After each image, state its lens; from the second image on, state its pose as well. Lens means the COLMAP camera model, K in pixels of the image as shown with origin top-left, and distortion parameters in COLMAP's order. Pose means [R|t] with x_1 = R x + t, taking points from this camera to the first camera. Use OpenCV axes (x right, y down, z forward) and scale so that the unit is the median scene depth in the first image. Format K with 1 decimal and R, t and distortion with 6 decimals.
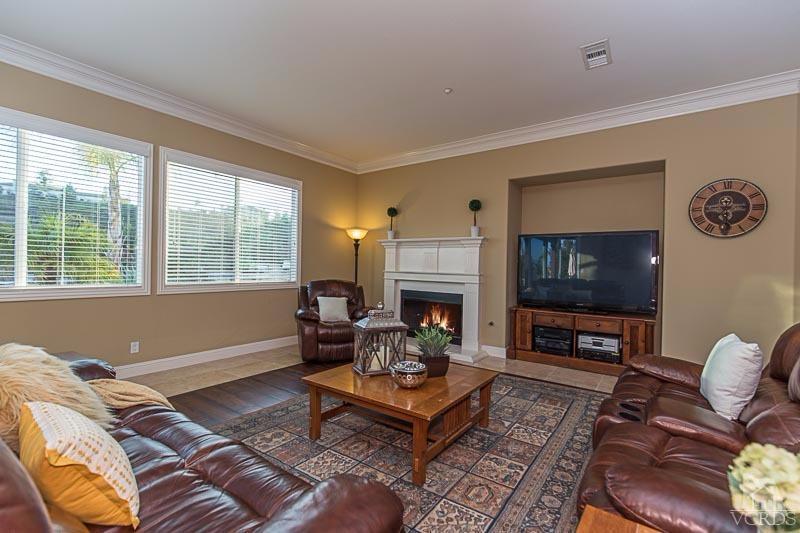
lens RADIAL K [[360.4, 0, 398.0], [0, 360.4, 268.7], [0, 0, 1]] dist [-0.003357, 0.000897]
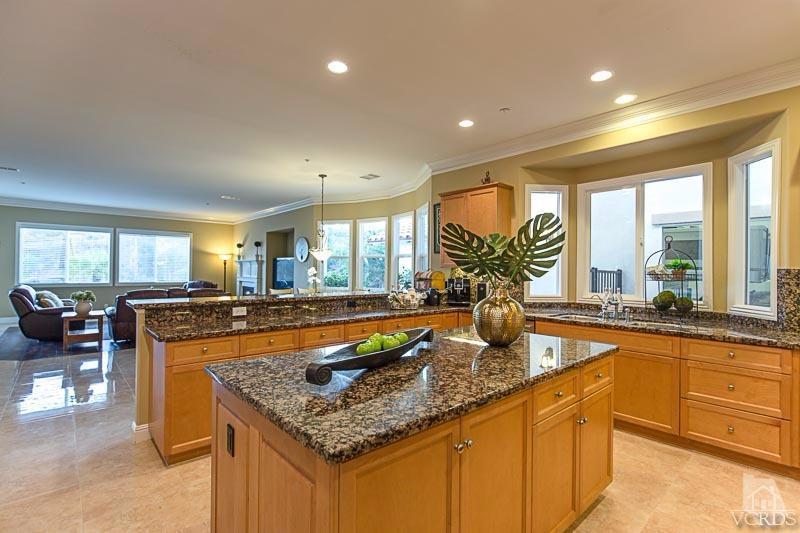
lens RADIAL K [[378.1, 0, 401.6], [0, 378.1, 267.1], [0, 0, 1]] dist [-0.009763, -0.000029]
pose [[0.979740, -0.011775, -0.199927, 1.599613], [0.008490, 0.999815, -0.017279, -0.002078], [0.200094, 0.015231, 0.979658, -1.037465]]
